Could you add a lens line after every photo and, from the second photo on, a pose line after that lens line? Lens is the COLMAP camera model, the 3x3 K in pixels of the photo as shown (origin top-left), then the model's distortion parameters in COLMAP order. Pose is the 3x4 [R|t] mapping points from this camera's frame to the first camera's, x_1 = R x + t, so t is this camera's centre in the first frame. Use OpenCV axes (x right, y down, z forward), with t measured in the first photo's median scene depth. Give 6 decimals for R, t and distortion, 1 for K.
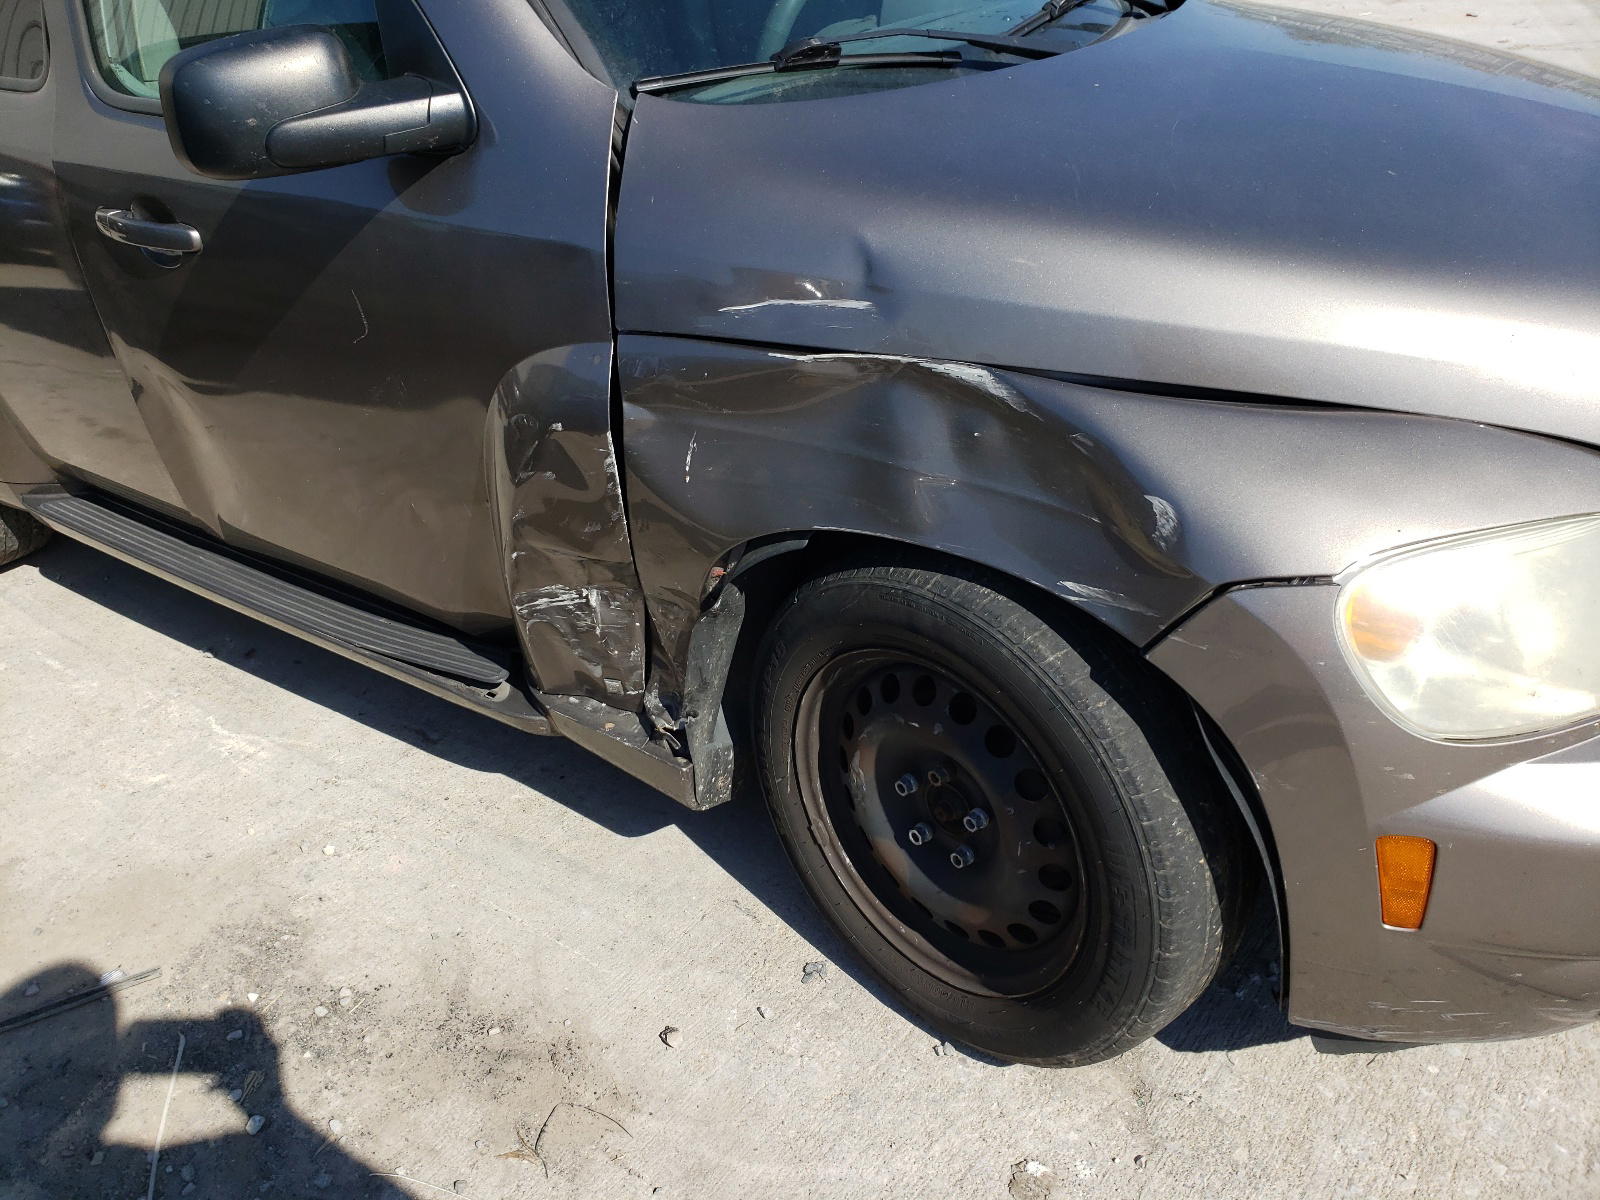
lens RADIAL K [[1280.1, 0, 799.7], [0, 1280.1, 631.2], [0, 0, 1]] dist [0.138276, -0.270545]
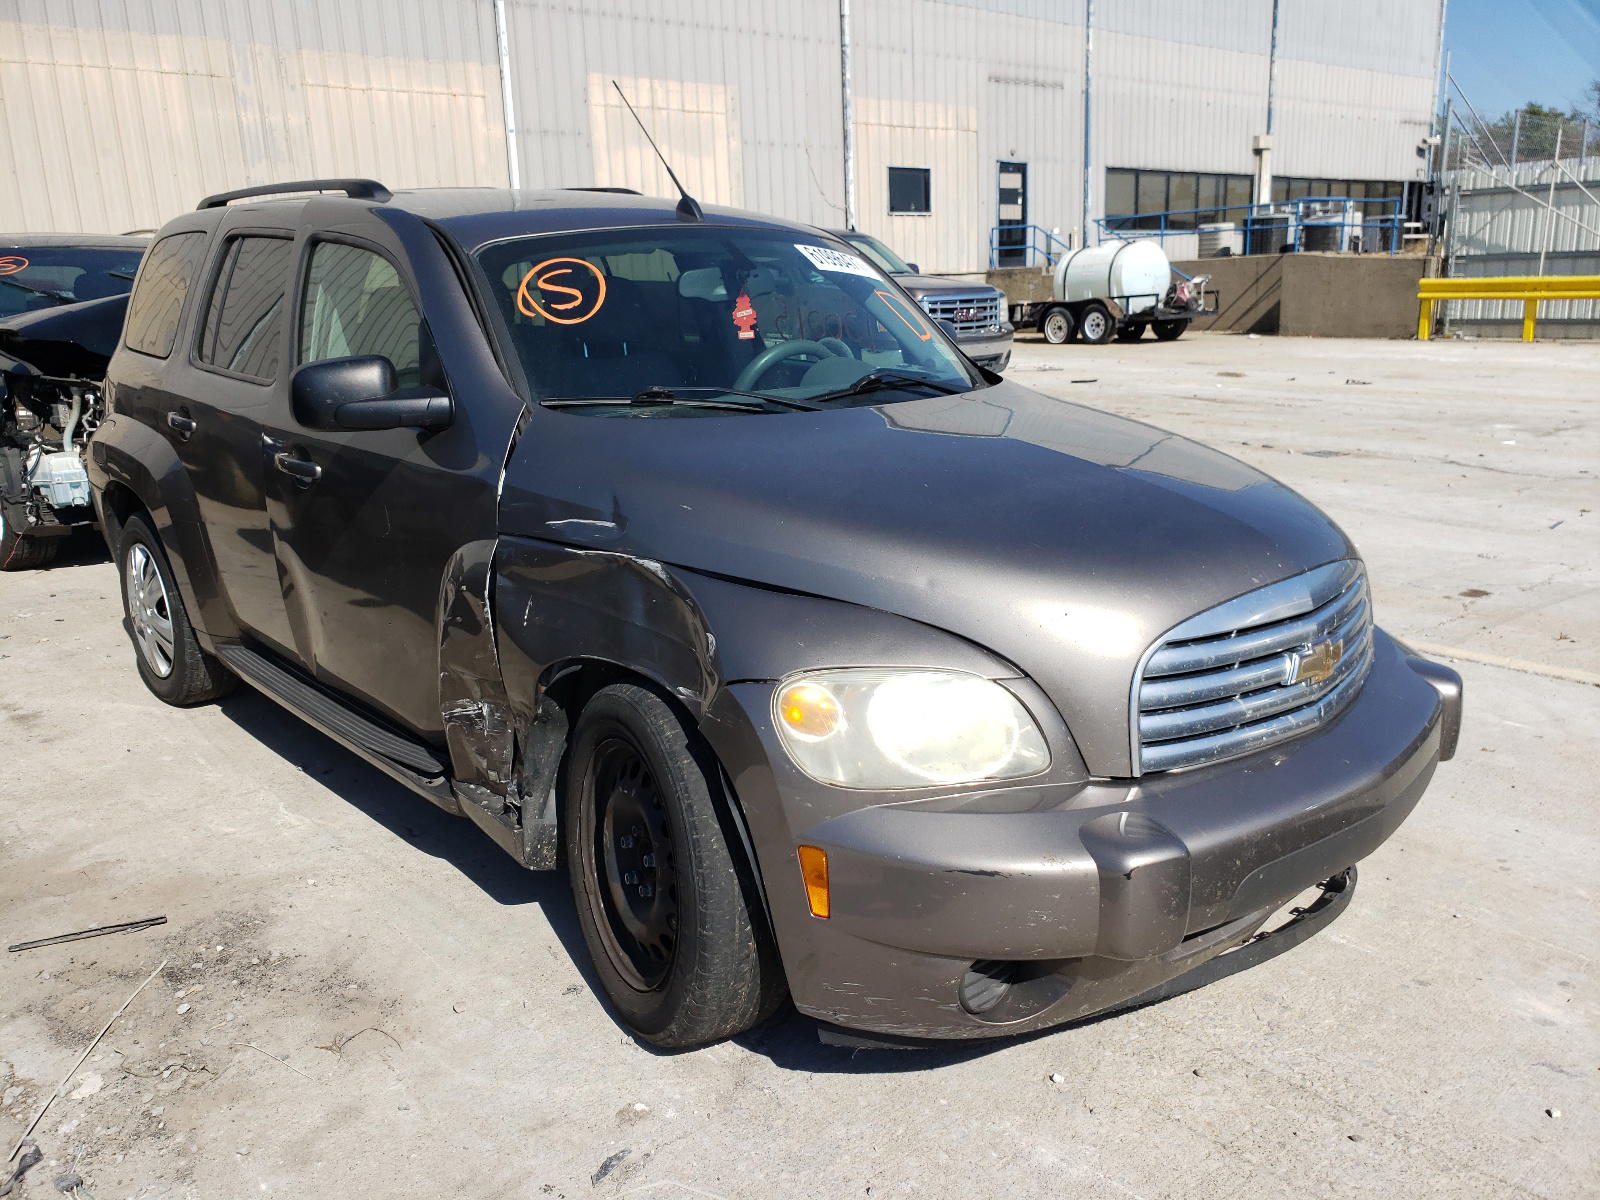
lens RADIAL K [[1280.1, 0, 799.7], [0, 1280.1, 631.2], [0, 0, 1]] dist [0.138276, -0.270545]
pose [[0.971242, 0.115656, -0.208116, 0.502589], [-0.167609, 0.952935, -0.252630, 0.206844], [0.169103, 0.280247, 0.944916, -0.402176]]
